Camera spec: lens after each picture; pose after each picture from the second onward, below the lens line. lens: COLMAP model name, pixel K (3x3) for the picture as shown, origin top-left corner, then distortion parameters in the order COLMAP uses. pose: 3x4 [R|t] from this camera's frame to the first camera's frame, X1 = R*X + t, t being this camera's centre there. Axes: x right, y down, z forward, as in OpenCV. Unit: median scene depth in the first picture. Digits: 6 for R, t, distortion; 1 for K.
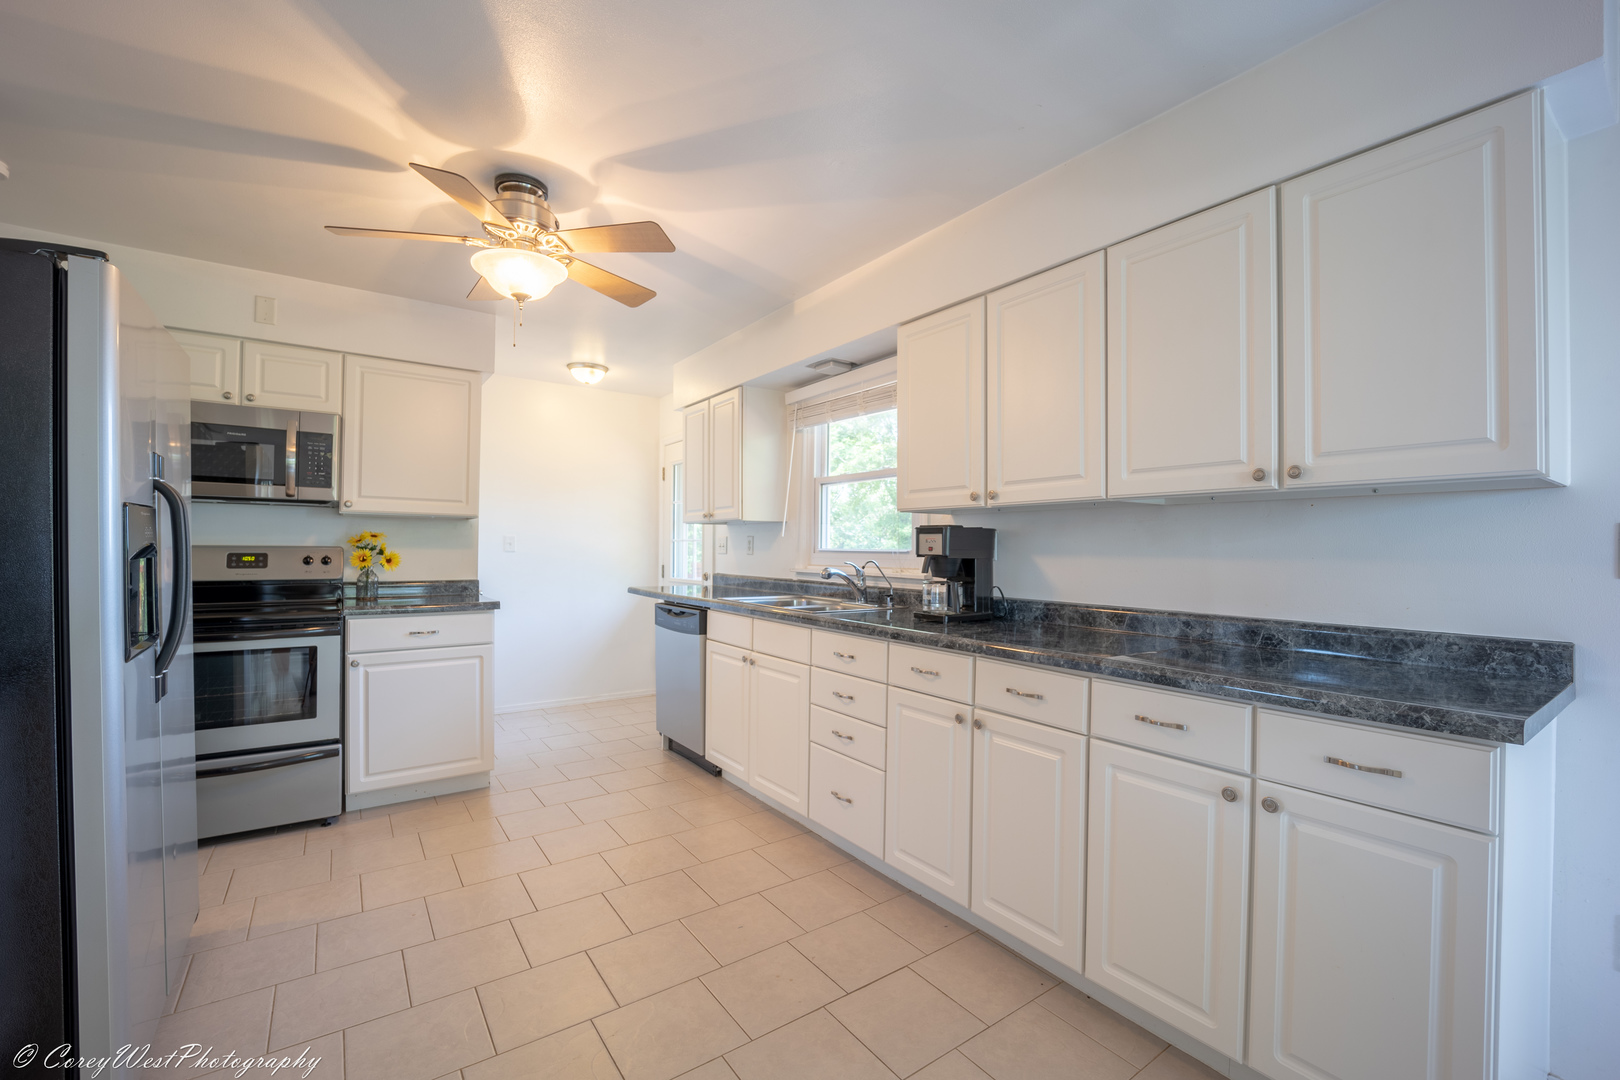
lens RADIAL K [[687.8, 0, 802.6], [0, 687.8, 544.6], [0, 0, 1]] dist [-0.025128, 0.001167]
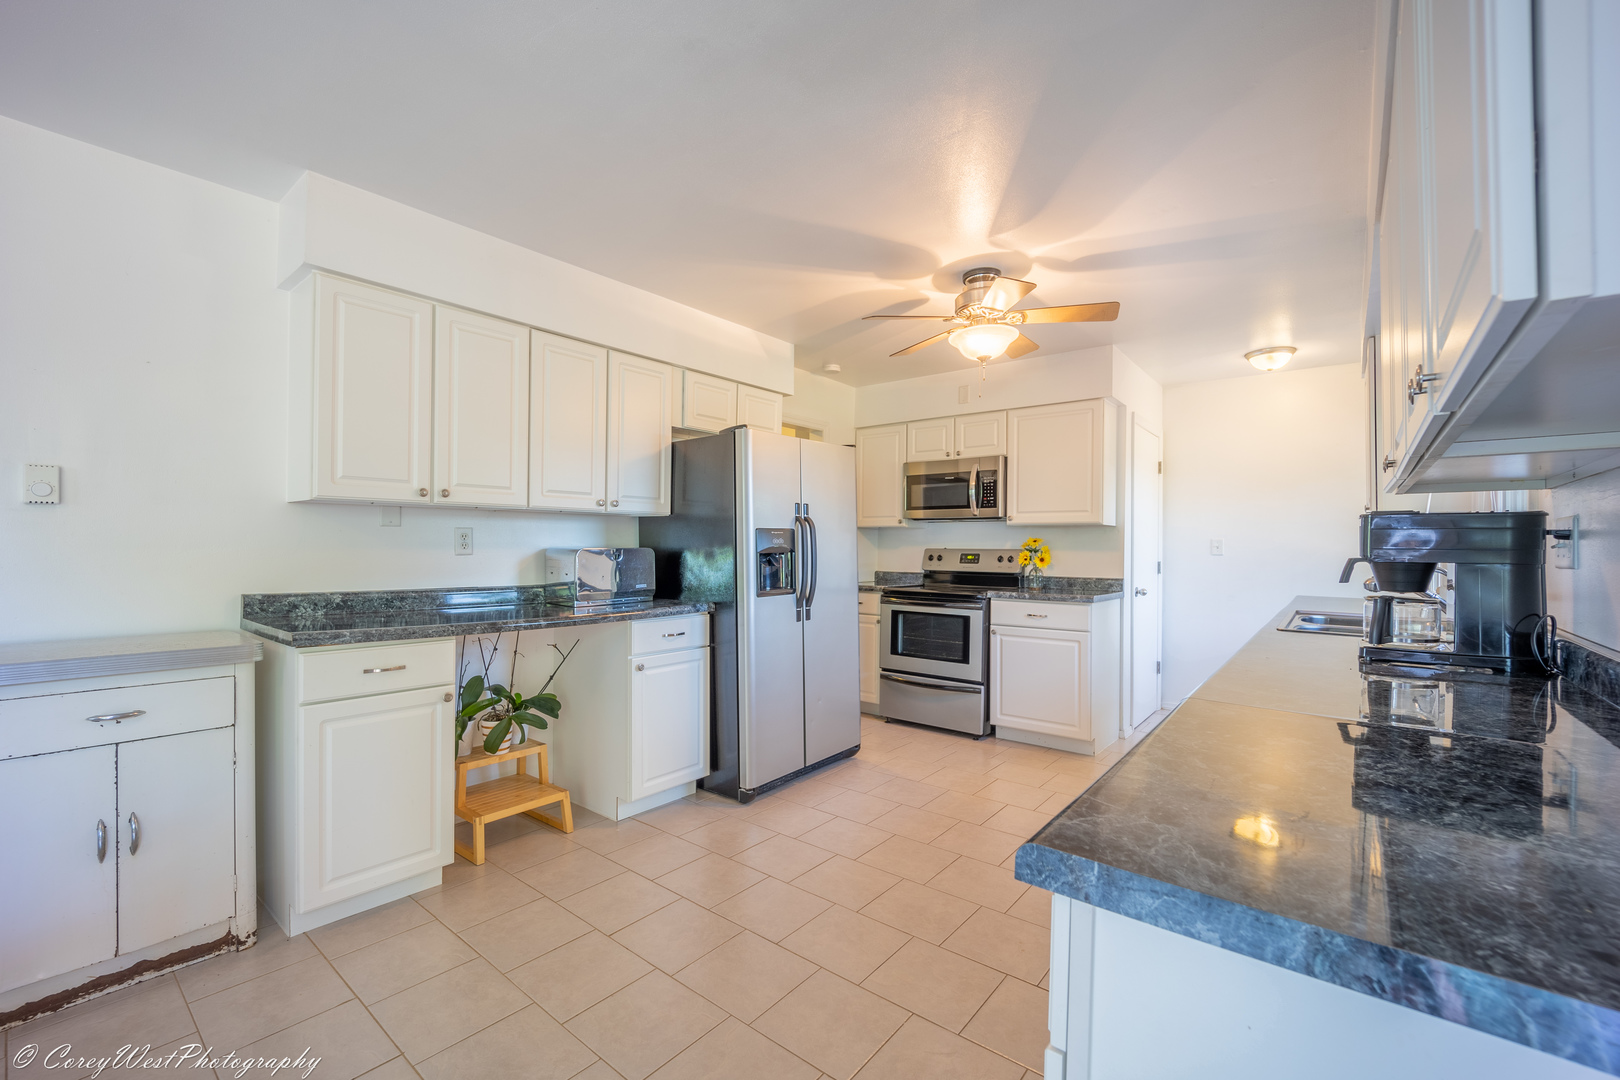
lens RADIAL K [[687.8, 0, 809.0], [0, 687.8, 546.7], [0, 0, 1]] dist [-0.025128, 0.001167]
pose [[0.251714, -0.007231, -0.967775, 0.610527], [0.001118, 0.999974, -0.007181, 0.008139], [0.967801, 0.000725, 0.251716, 0.263866]]
